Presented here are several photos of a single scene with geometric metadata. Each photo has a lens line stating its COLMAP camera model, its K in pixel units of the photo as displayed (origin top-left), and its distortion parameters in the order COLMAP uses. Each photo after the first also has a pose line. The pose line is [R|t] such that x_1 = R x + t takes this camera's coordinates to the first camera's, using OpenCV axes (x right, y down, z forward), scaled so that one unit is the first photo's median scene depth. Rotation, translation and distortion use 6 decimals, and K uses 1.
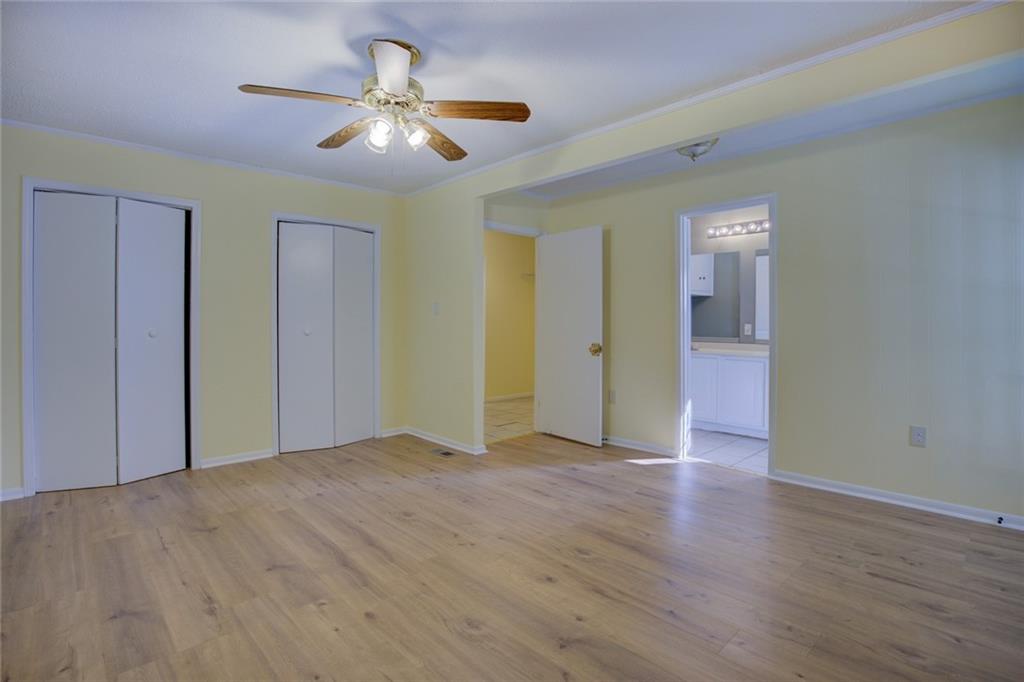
lens RADIAL K [[524.5, 0, 527.9], [0, 524.5, 312.3], [0, 0, 1]] dist [-0.052935, 0.000629]
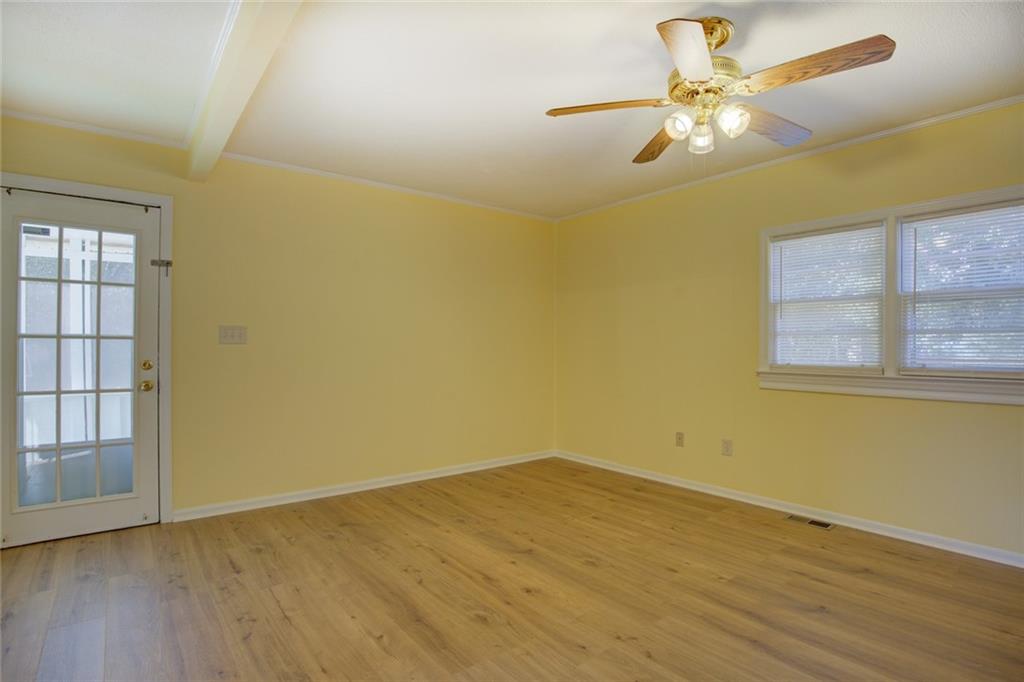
lens RADIAL K [[494.4, 0, 512.0], [0, 494.4, 341.0], [0, 0, 1]] dist [-0.074825, 0.025646]
pose [[-0.993892, 0.000492, 0.110356, -0.033819], [-0.001840, 0.999777, -0.021033, 0.030863], [-0.110341, -0.021108, -0.993670, 1.993860]]
